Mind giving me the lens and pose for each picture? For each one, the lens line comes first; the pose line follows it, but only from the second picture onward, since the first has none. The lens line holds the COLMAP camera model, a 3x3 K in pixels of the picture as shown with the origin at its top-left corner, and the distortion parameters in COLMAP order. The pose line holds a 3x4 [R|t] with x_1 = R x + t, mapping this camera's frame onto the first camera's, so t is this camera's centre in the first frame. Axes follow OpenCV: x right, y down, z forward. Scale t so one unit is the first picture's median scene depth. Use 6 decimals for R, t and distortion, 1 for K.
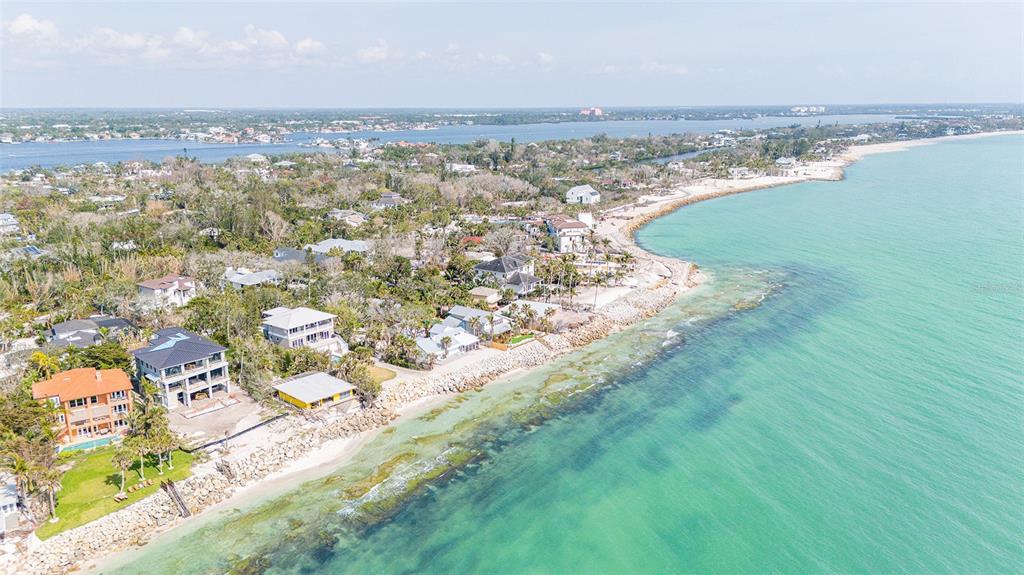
lens RADIAL K [[747.2, 0, 512.0], [0, 747.2, 287.5], [0, 0, 1]] dist [0.090391, -0.104978]
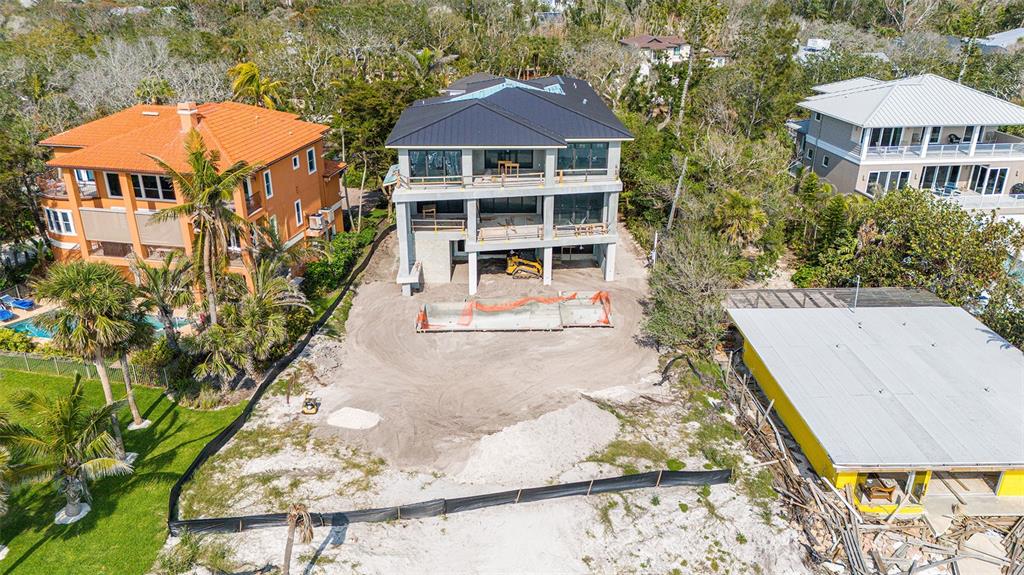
lens RADIAL K [[747.2, 0, 512.0], [0, 747.2, 287.5], [0, 0, 1]] dist [0.090391, -0.104978]
pose [[0.711997, 0.283029, -0.642616, -0.186684], [-0.174903, 0.957808, 0.228063, 0.071354], [0.680051, -0.049985, 0.731459, 0.681409]]
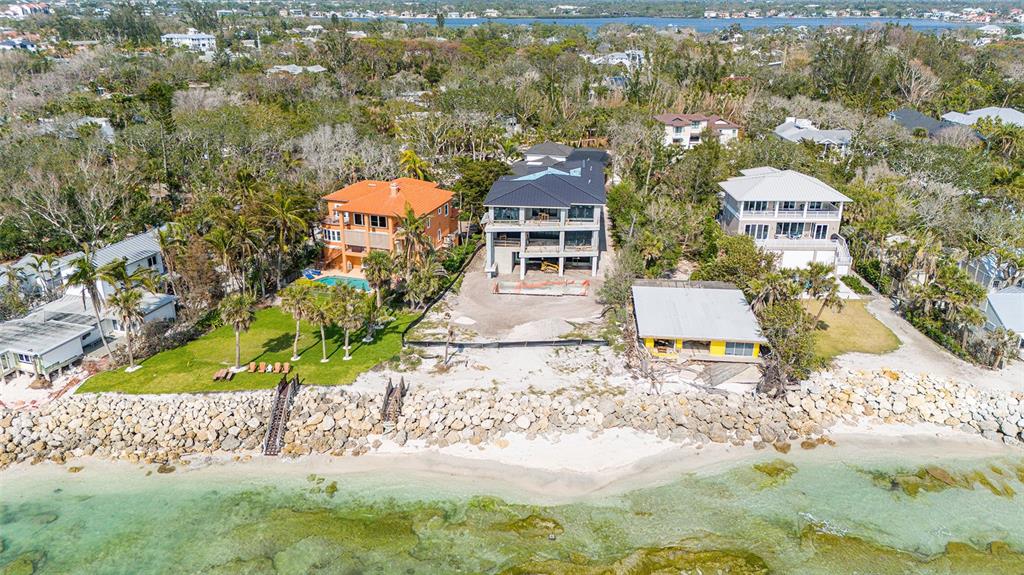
lens RADIAL K [[747.2, 0, 512.0], [0, 747.2, 287.5], [0, 0, 1]] dist [0.090391, -0.104978]
pose [[0.620223, 0.291779, -0.728140, 0.015412], [-0.194996, 0.956458, 0.217174, 0.029050], [0.759802, 0.007288, 0.650113, 0.517241]]
